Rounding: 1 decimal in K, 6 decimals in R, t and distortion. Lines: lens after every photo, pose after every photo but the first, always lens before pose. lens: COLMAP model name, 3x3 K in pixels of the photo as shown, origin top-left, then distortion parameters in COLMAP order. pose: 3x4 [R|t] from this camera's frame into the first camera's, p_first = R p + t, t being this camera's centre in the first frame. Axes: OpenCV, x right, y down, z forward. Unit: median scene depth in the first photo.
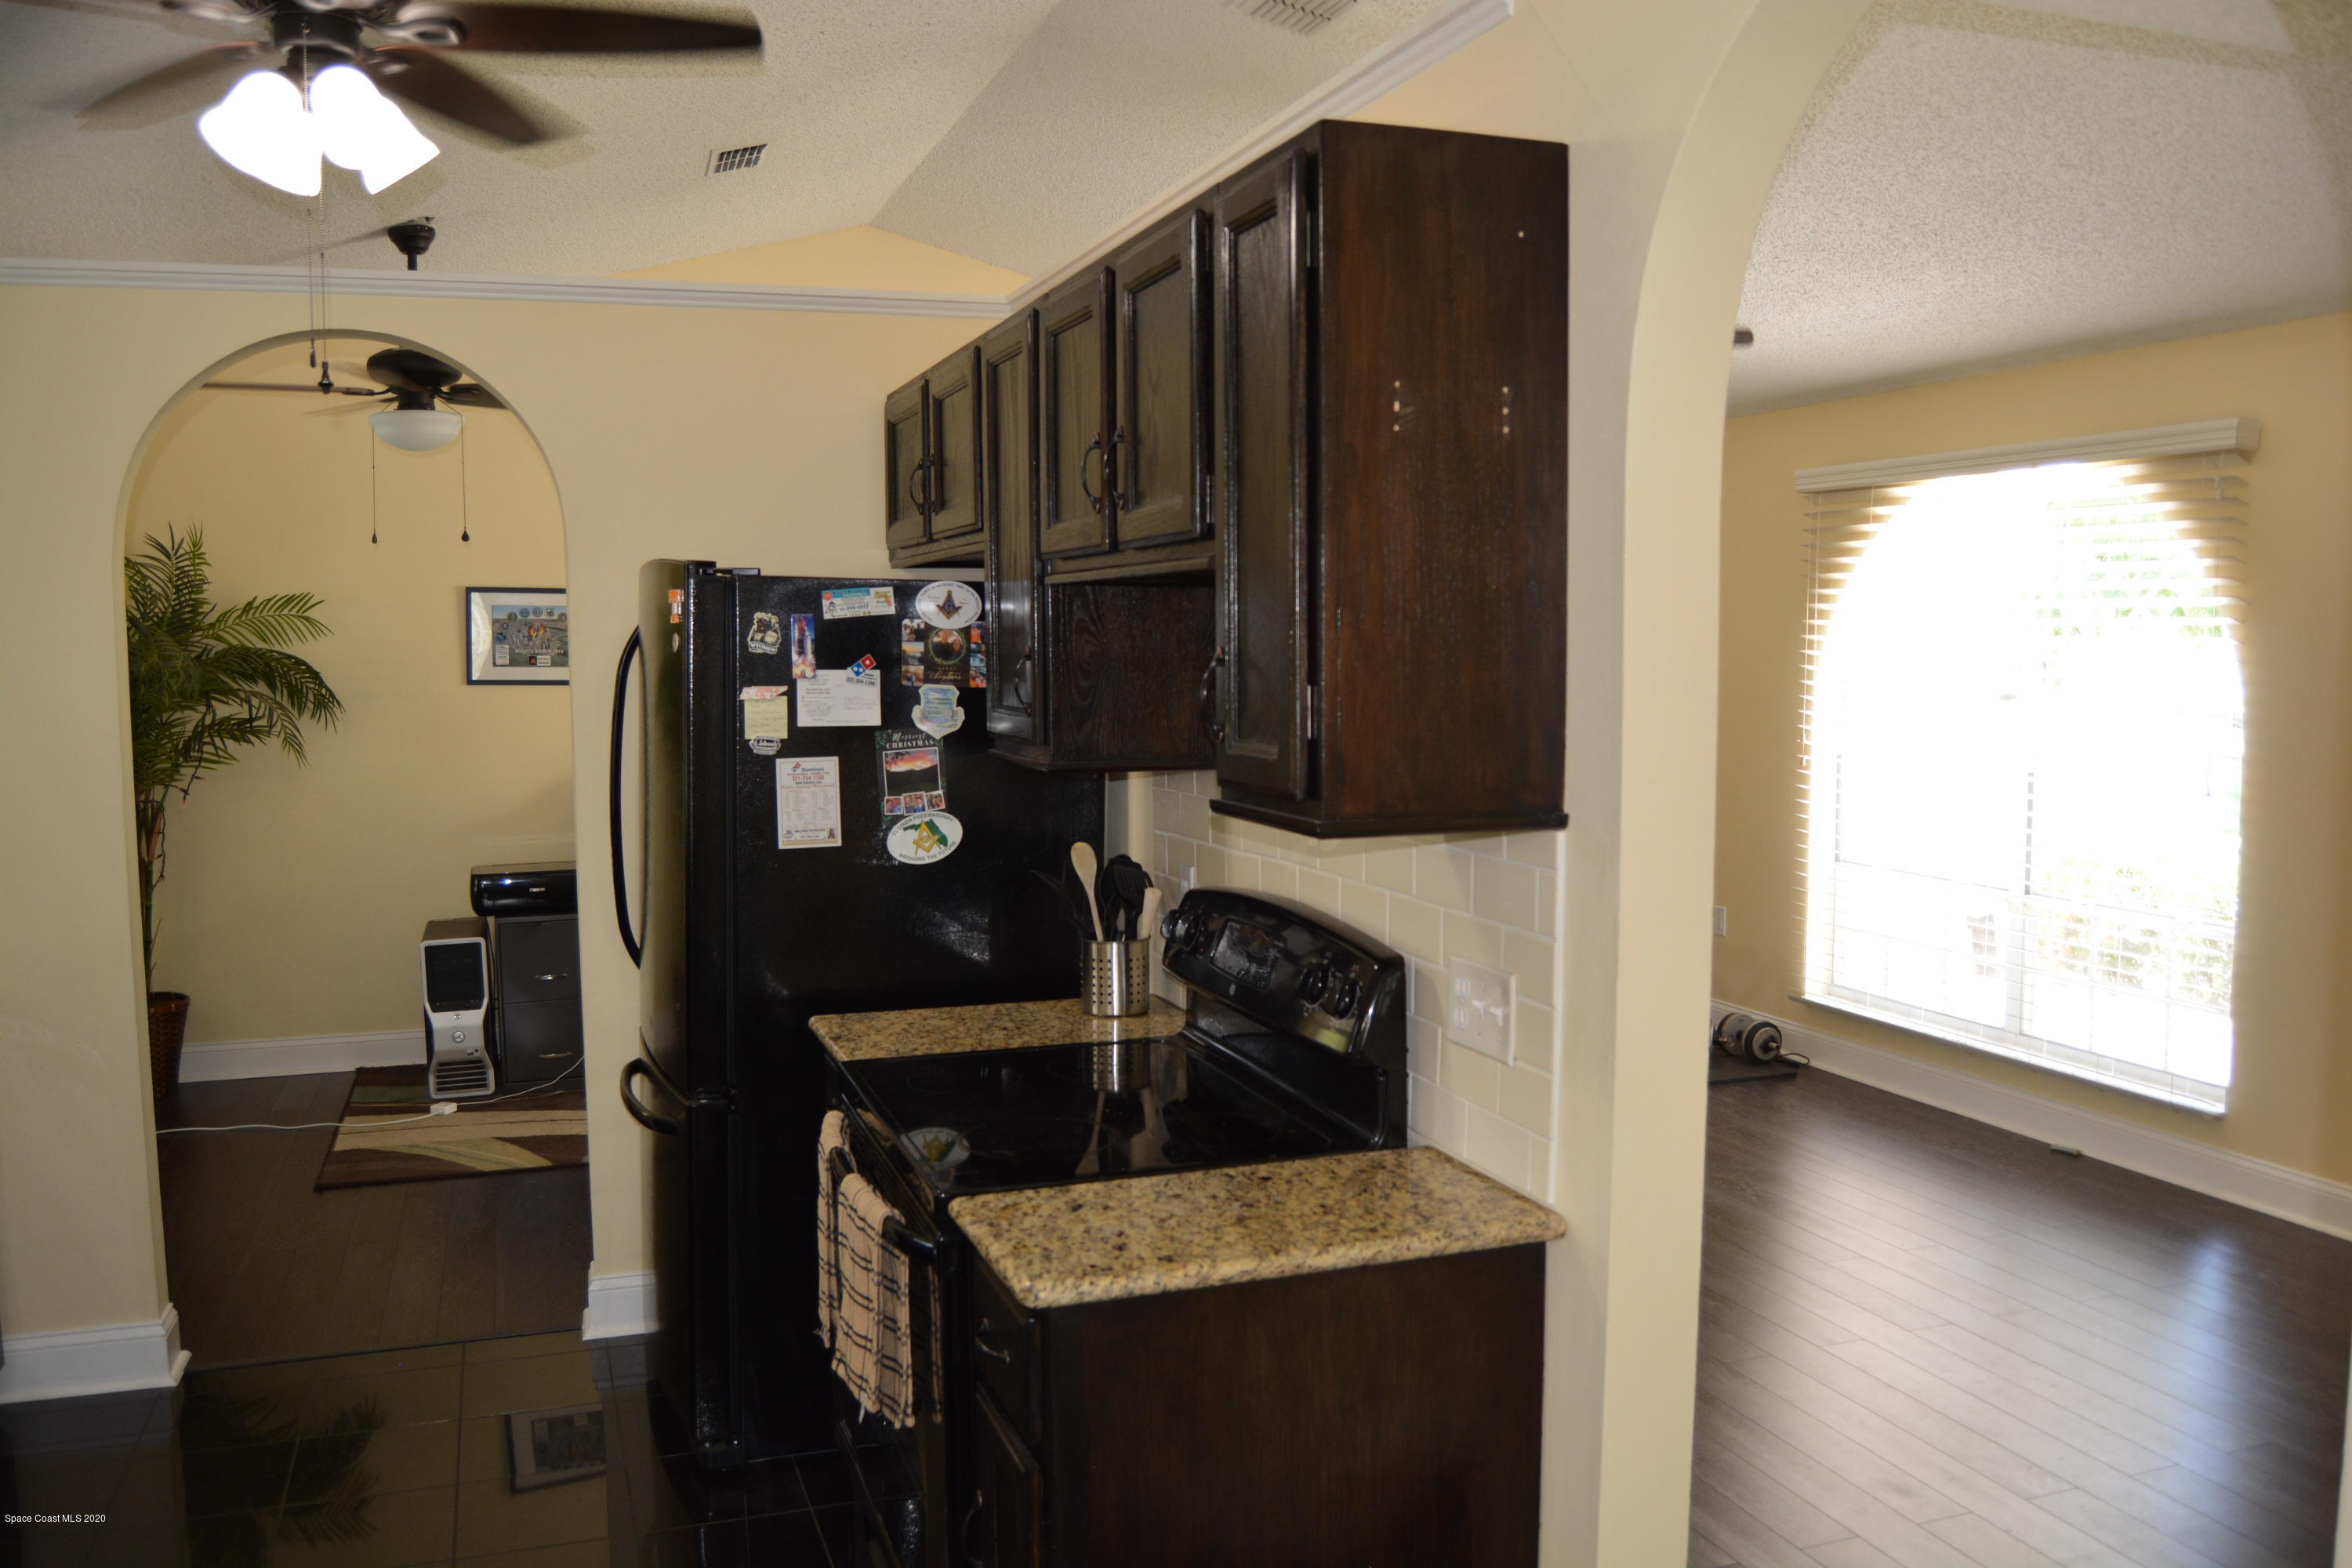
lens RADIAL K [[1833.9, 0, 1132.2], [0, 1833.9, 798.1], [0, 0, 1]] dist [-0.094967, 0.042096]
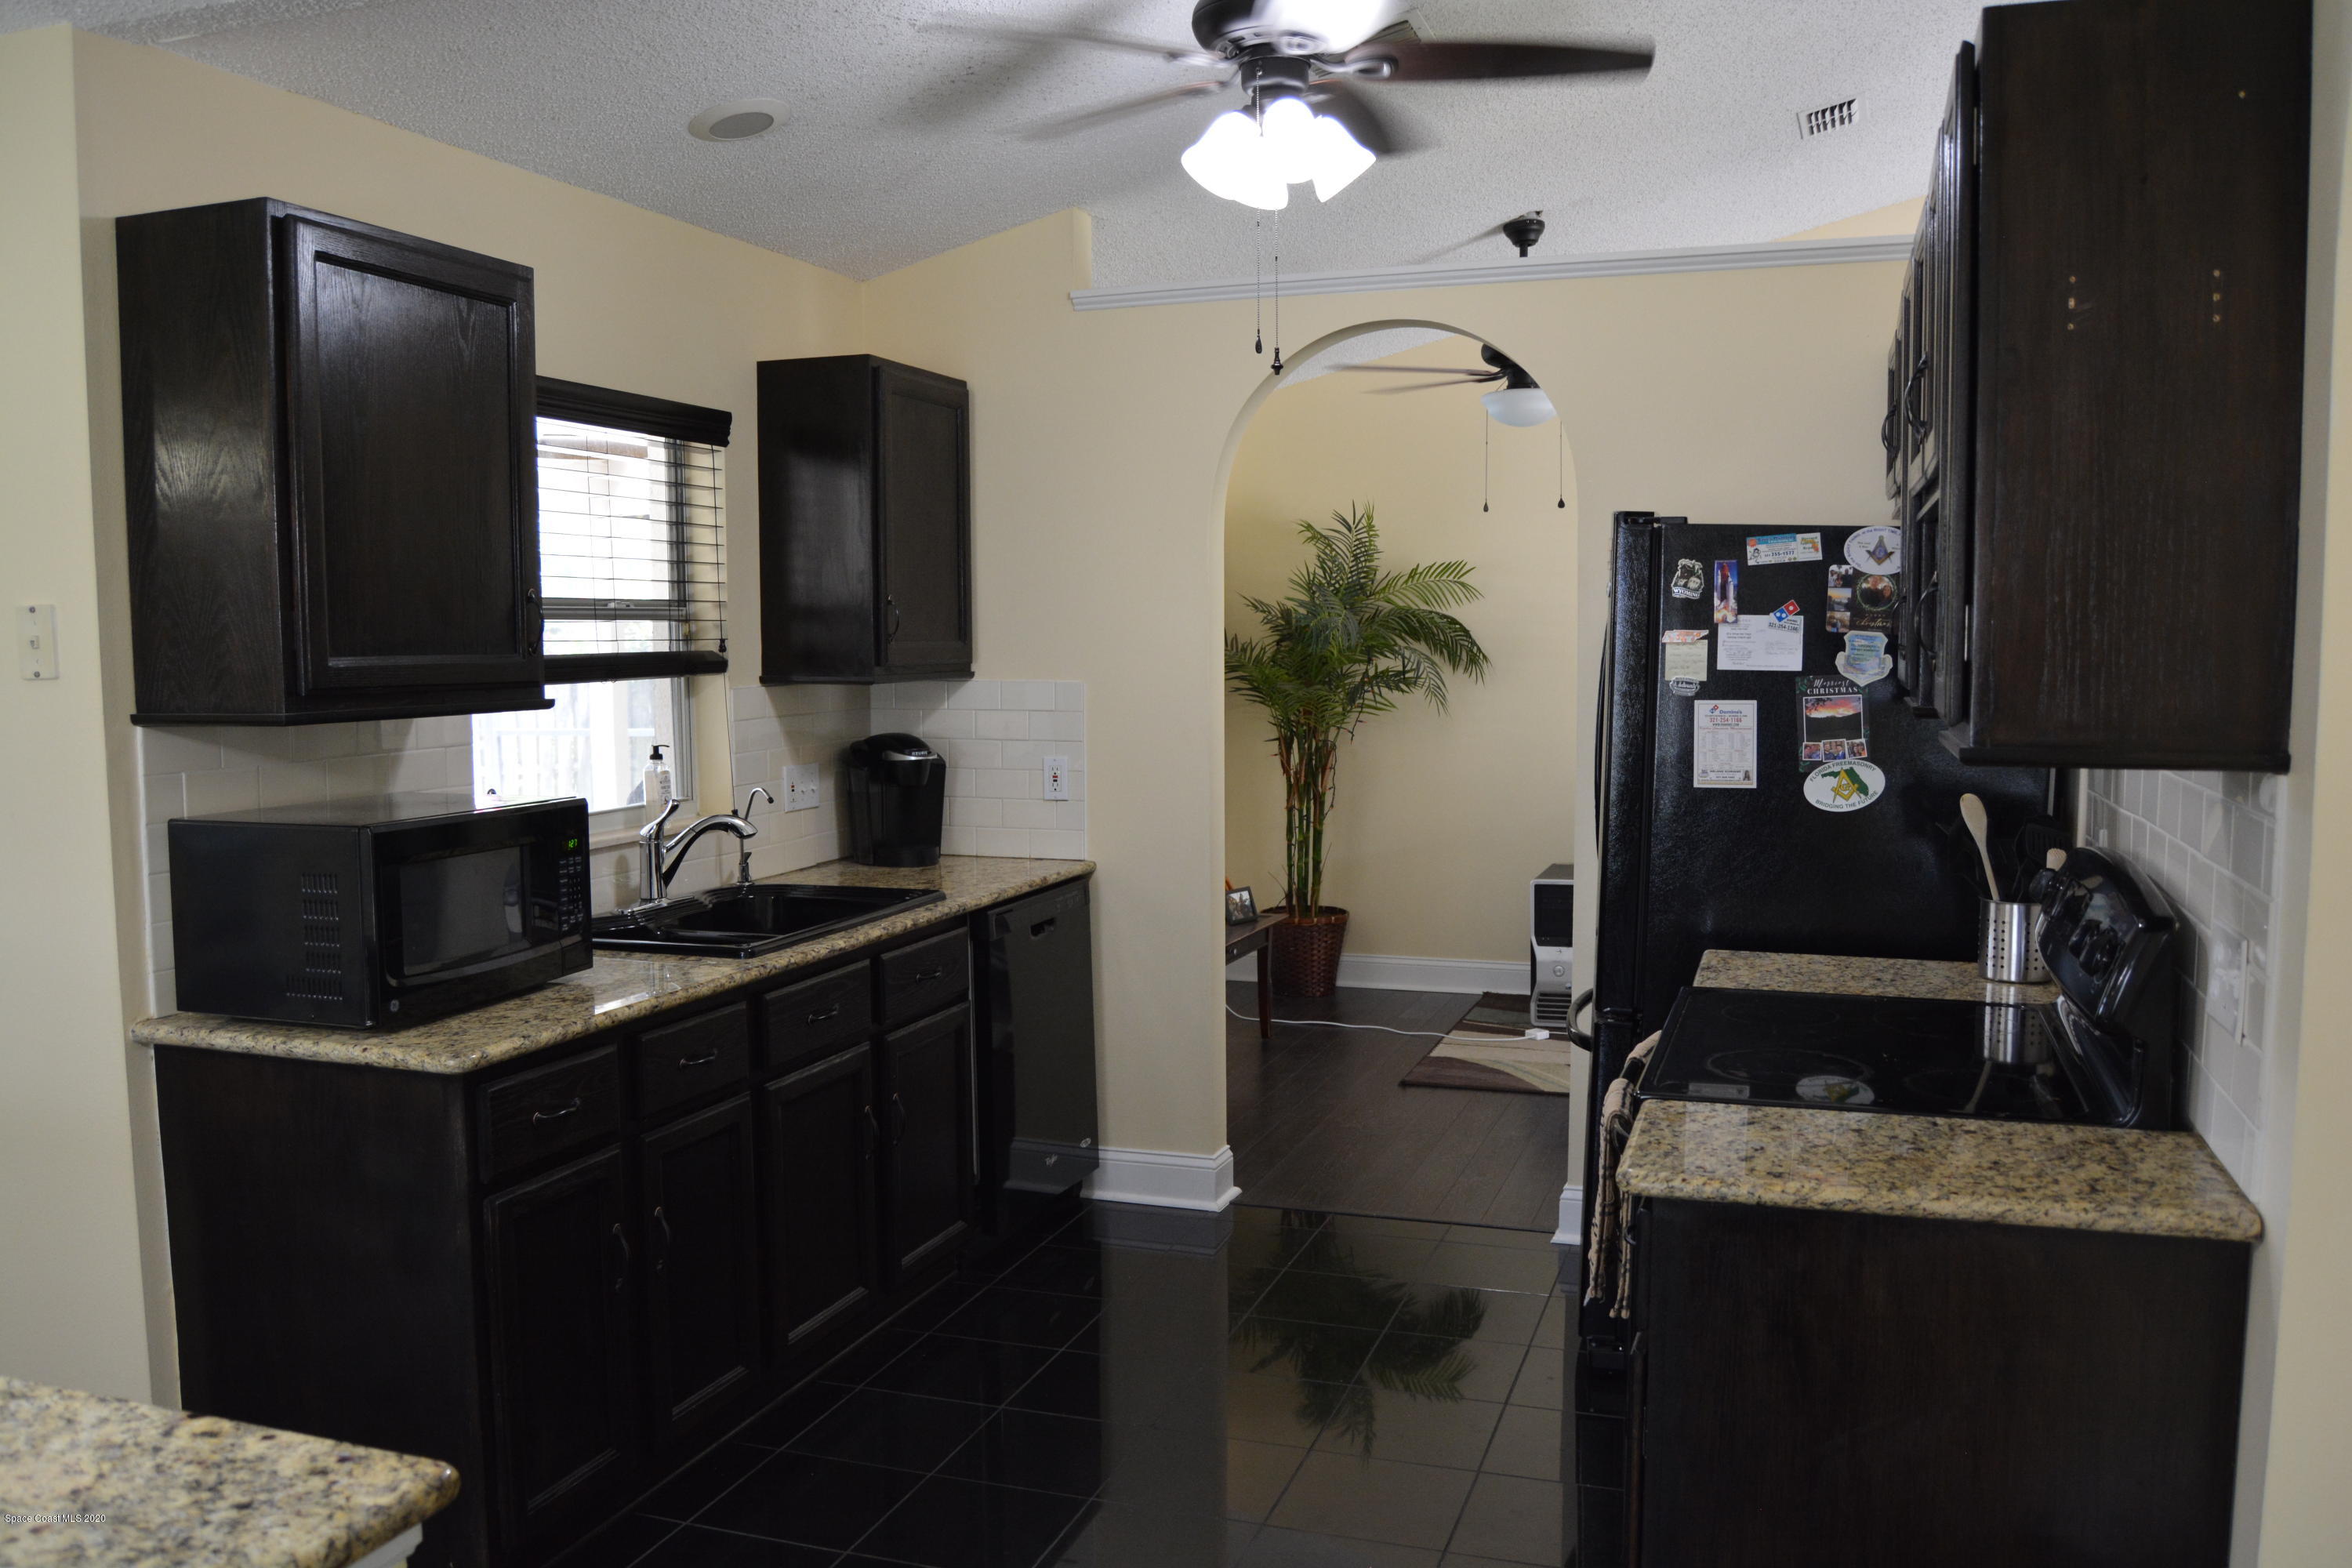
lens RADIAL K [[1833.9, 0, 1187.4], [0, 1833.9, 799.6], [0, 0, 1]] dist [-0.094967, 0.042096]
pose [[0.789488, 0.059266, -0.610898, 0.209480], [-0.052836, 0.998195, 0.028557, 0.020280], [0.611488, 0.009733, 0.791194, 0.005263]]
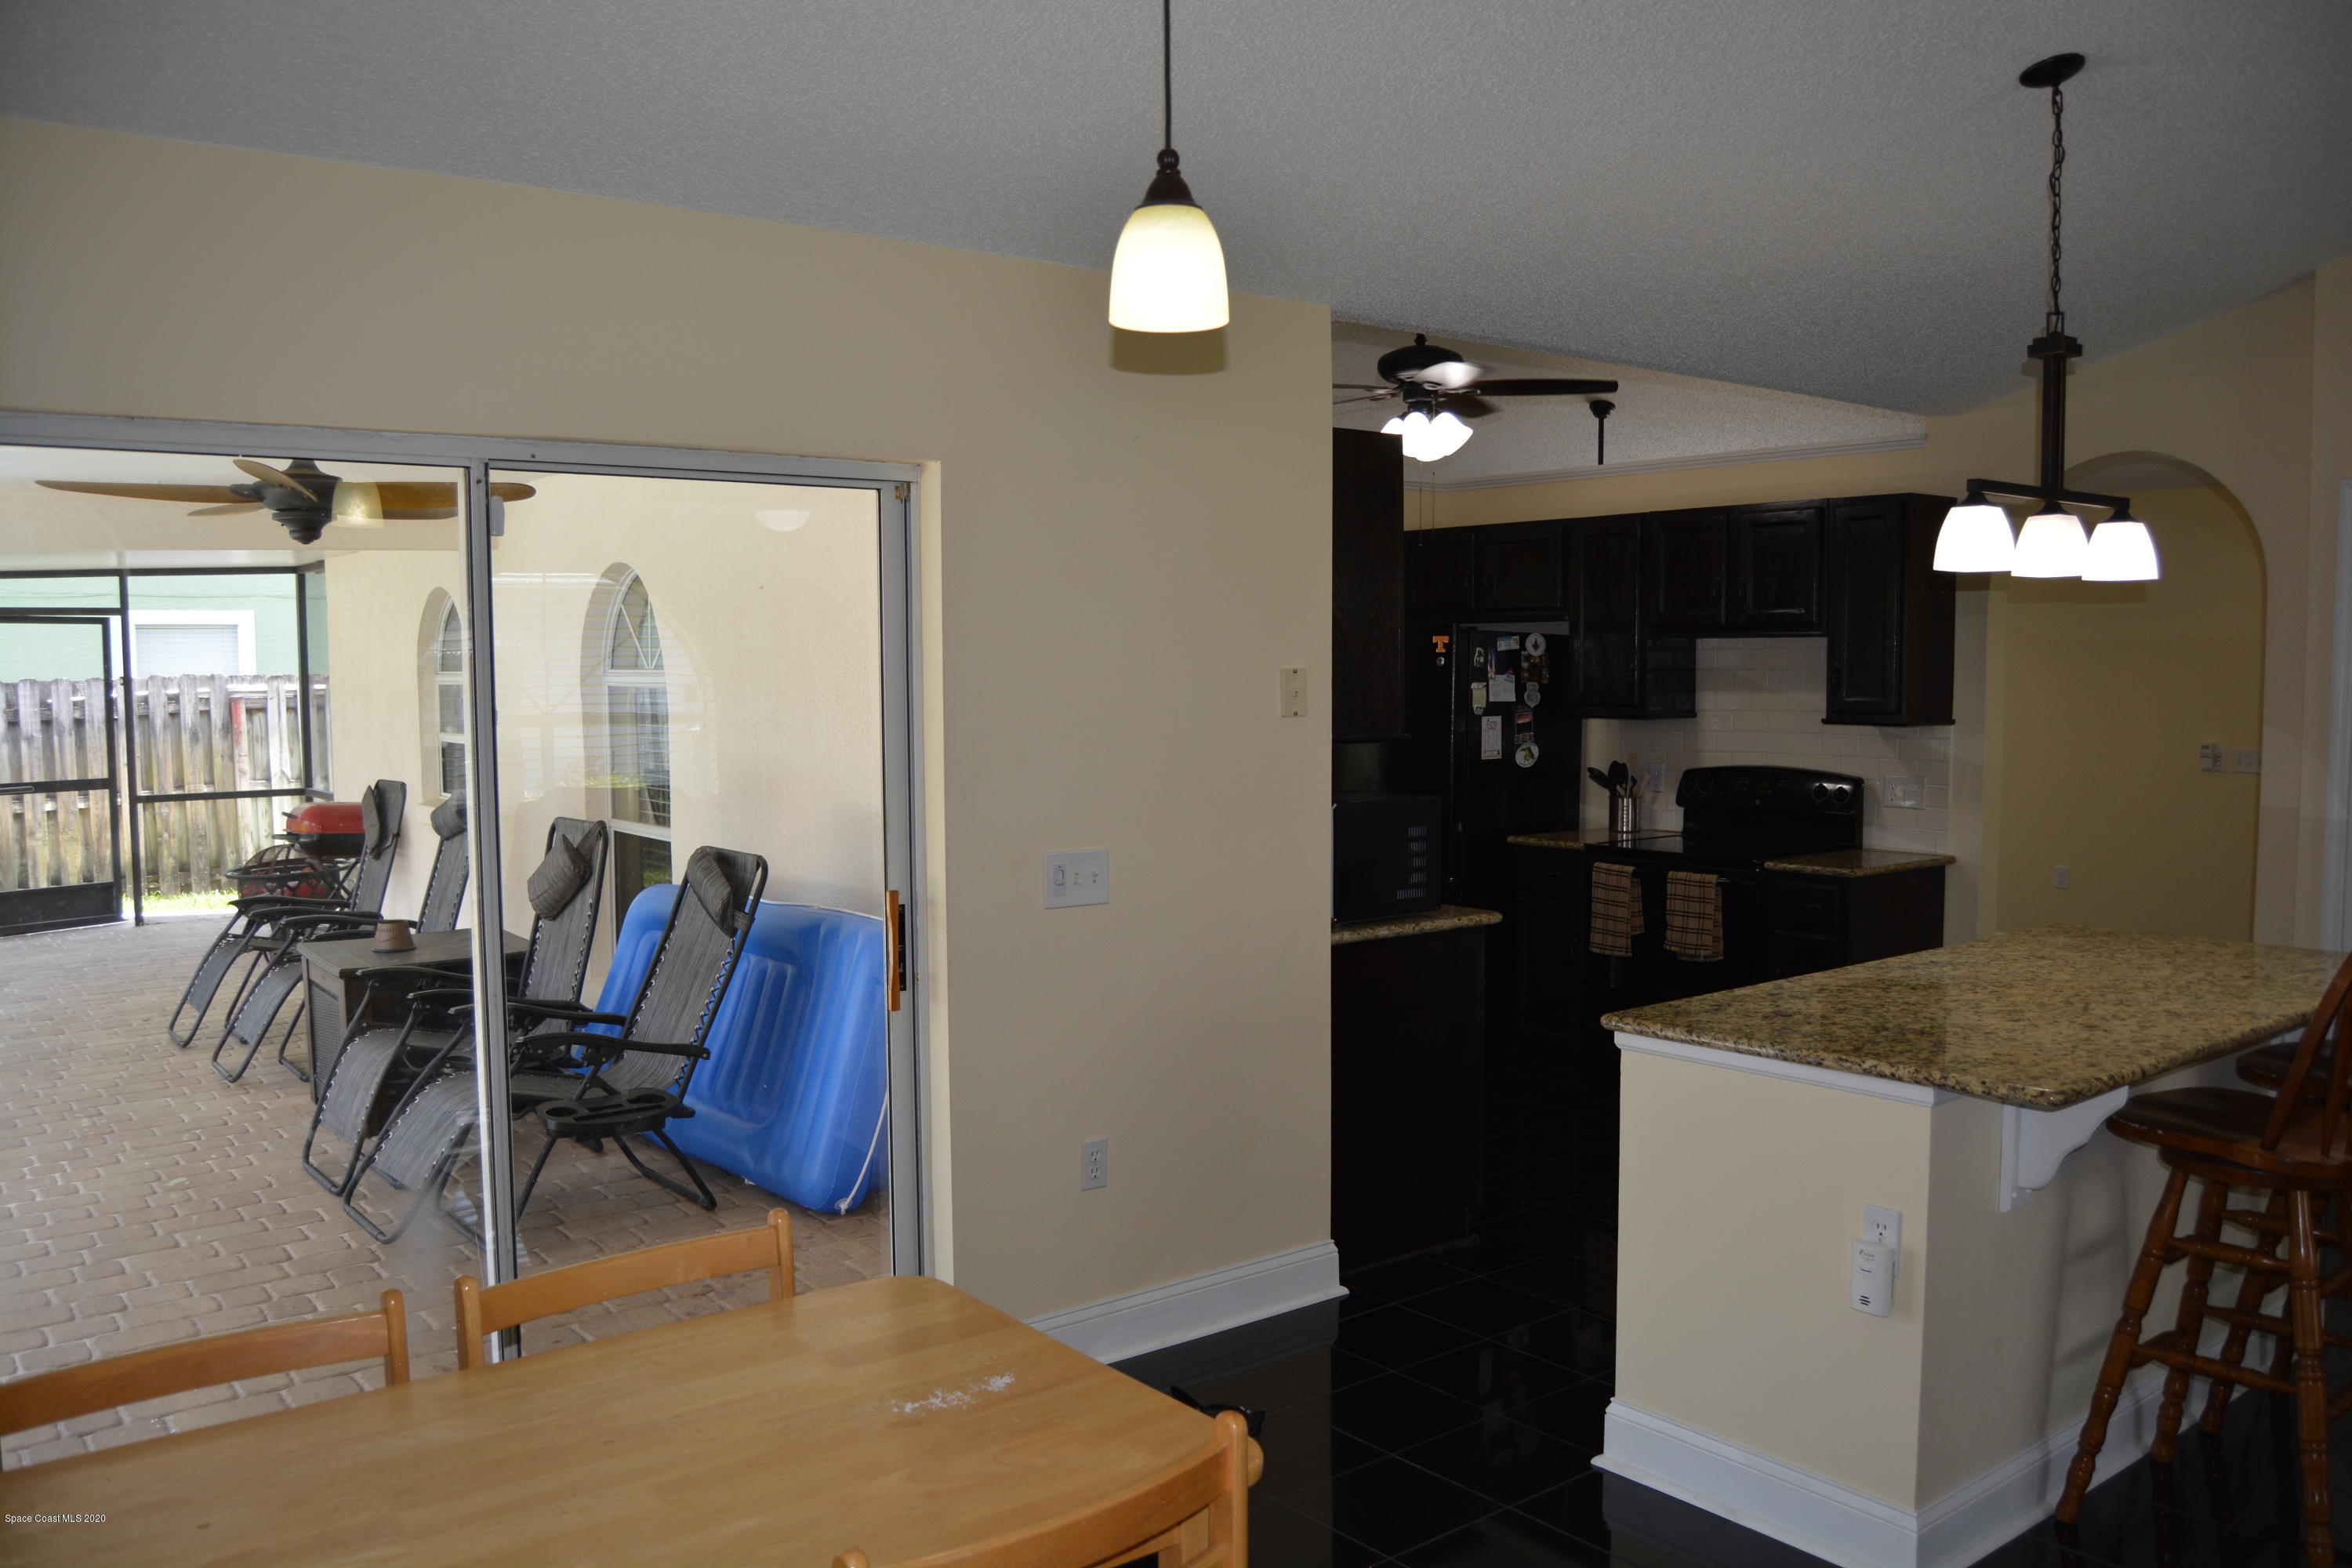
lens RADIAL K [[1833.9, 0, 1166.2], [0, 1833.9, 789.0], [0, 0, 1]] dist [-0.094967, 0.042096]
pose [[0.944684, -0.016988, 0.327541, -1.209517], [0.023652, 0.999586, -0.016373, 0.086224], [-0.327128, 0.023214, 0.944695, -0.854270]]
